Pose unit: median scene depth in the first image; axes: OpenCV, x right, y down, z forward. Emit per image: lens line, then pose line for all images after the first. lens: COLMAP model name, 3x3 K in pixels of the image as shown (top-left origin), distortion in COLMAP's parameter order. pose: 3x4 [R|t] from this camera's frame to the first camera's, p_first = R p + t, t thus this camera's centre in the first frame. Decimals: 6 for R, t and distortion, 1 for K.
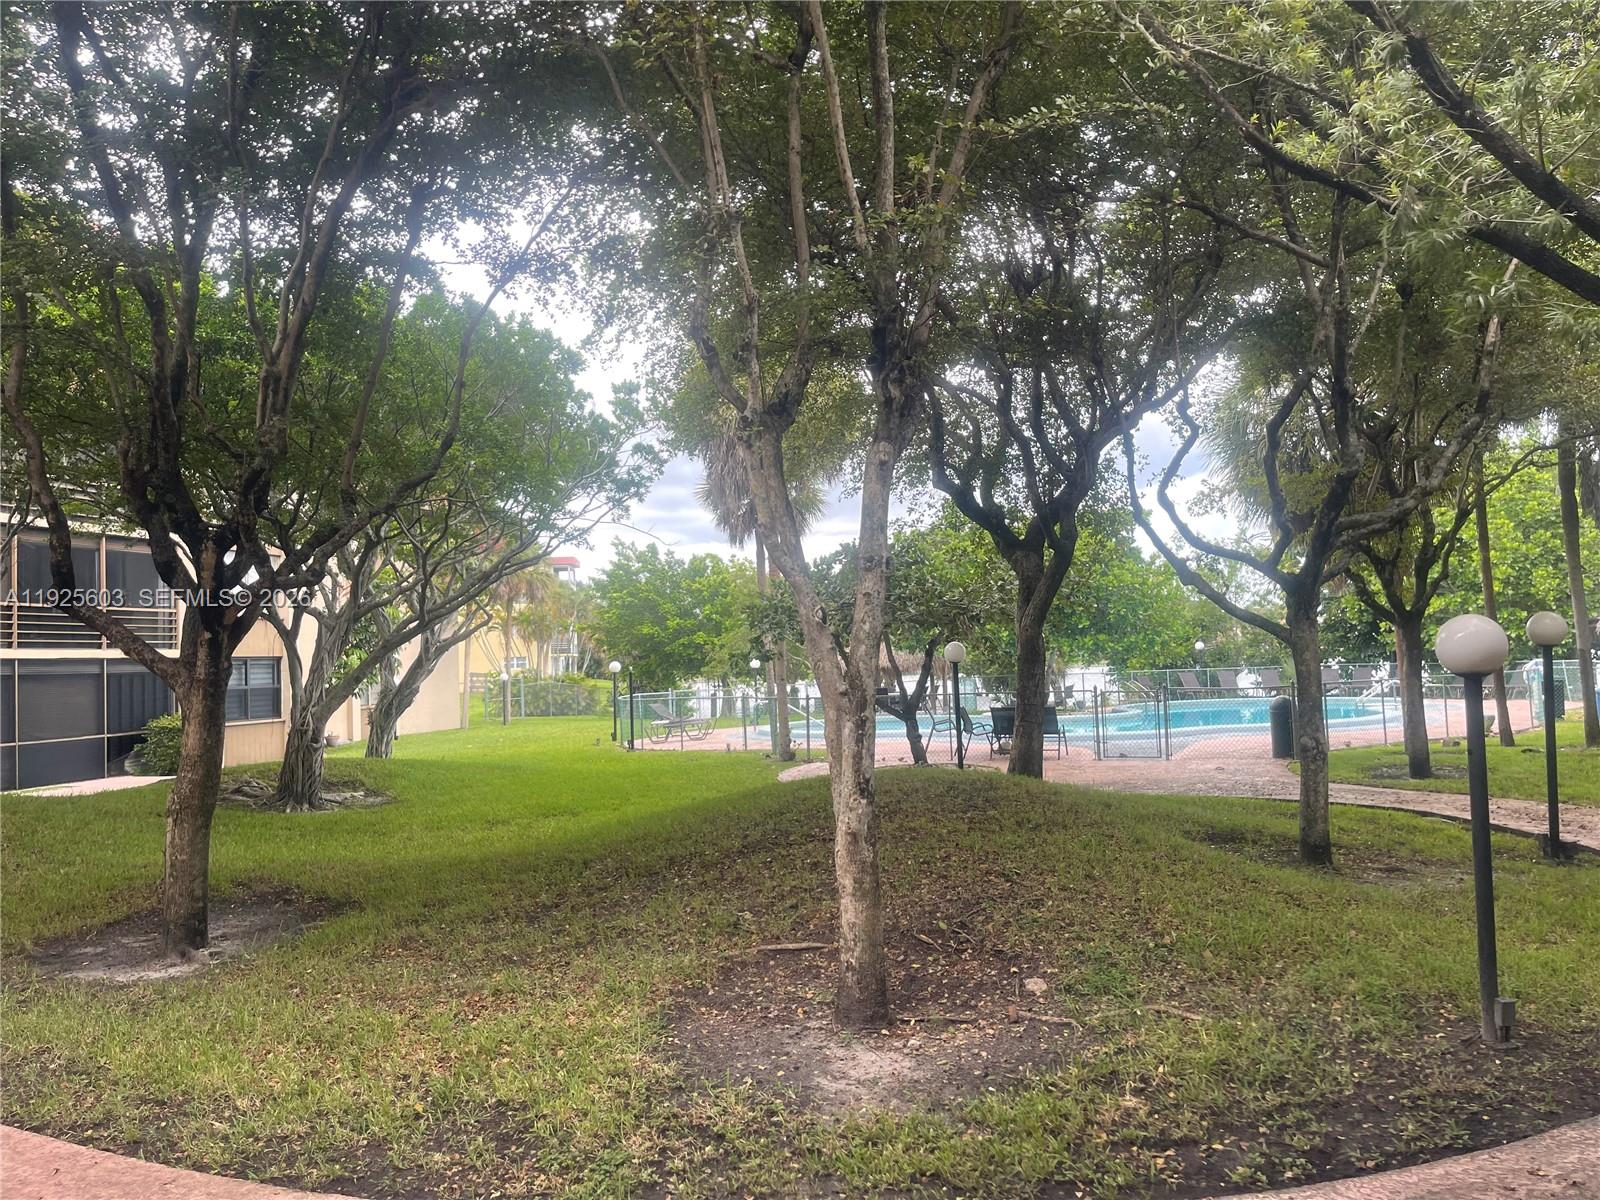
lens RADIAL K [[1214.2, 0, 779.1], [0, 1214.2, 599.9], [0, 0, 1]] dist [0.036618, -0.038596]
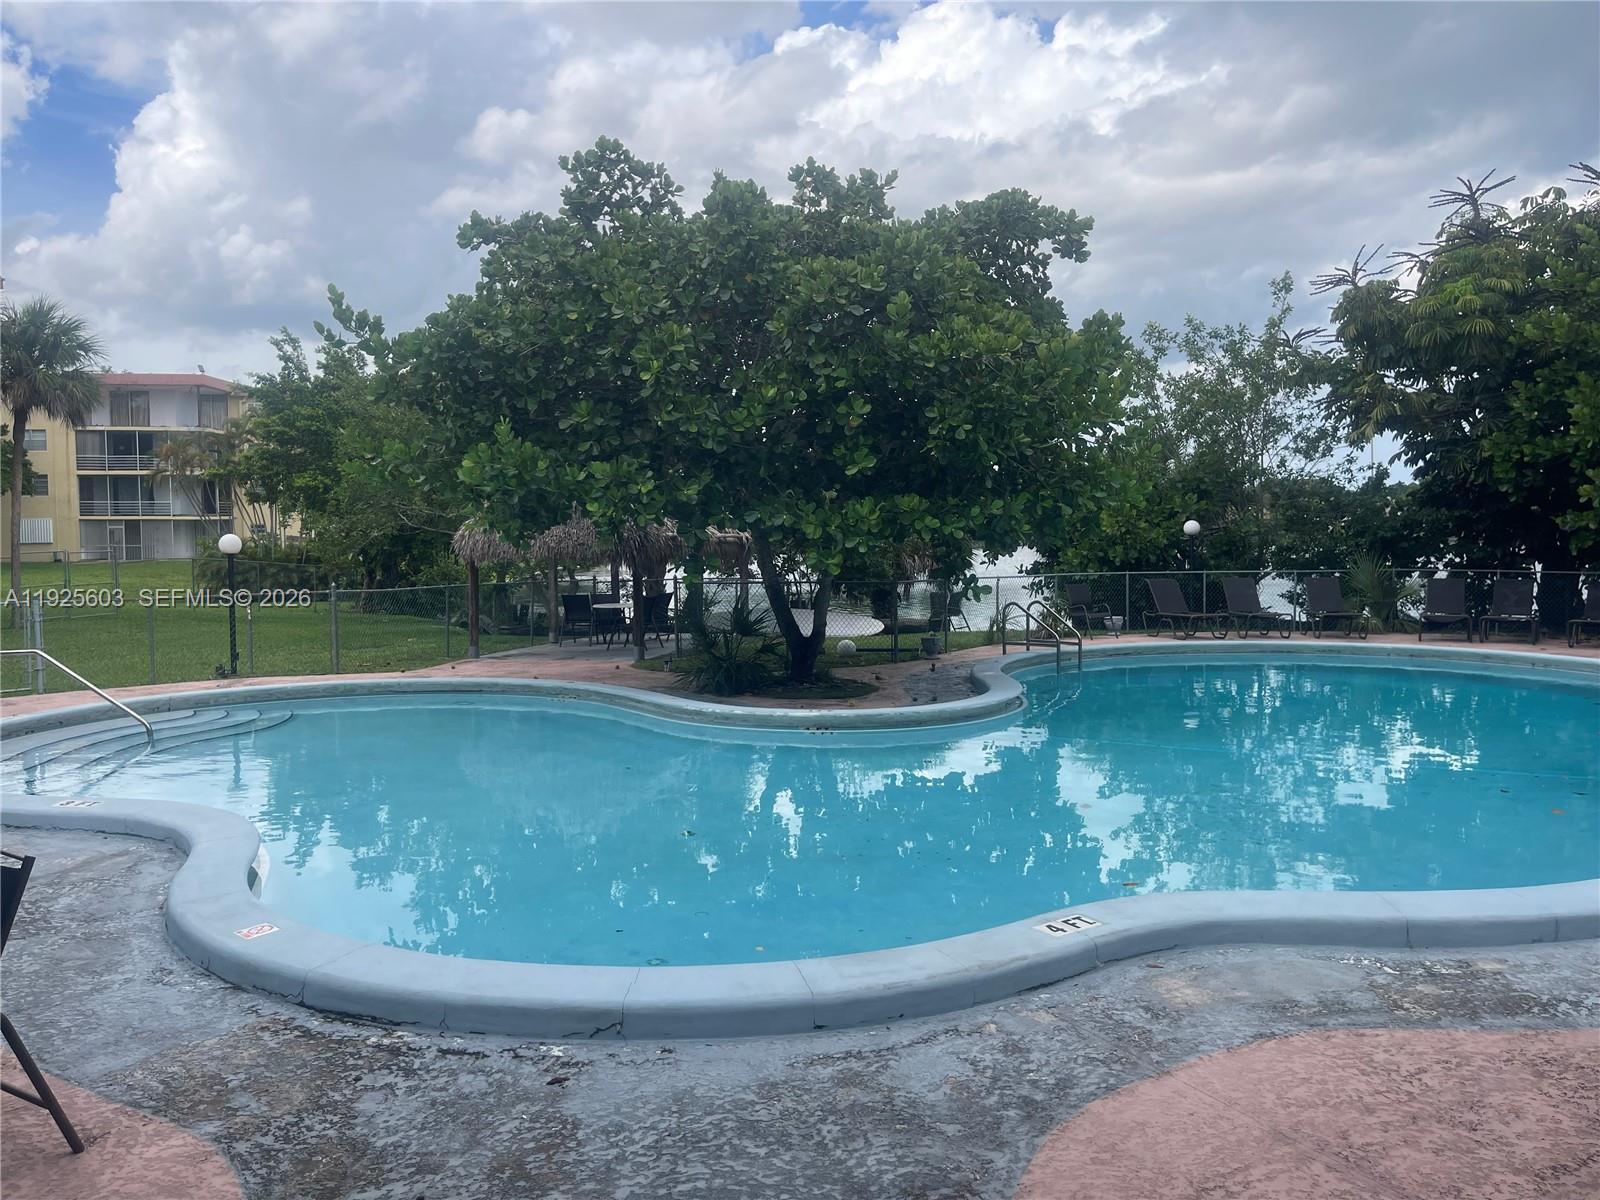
lens RADIAL K [[1214.2, 0, 779.1], [0, 1214.2, 599.9], [0, 0, 1]] dist [0.036618, -0.038596]
pose [[0.999706, 0.023500, -0.005953, 0.166048], [-0.022713, 0.993805, 0.108789, 0.015063], [0.008473, -0.108622, 0.994047, 0.458368]]
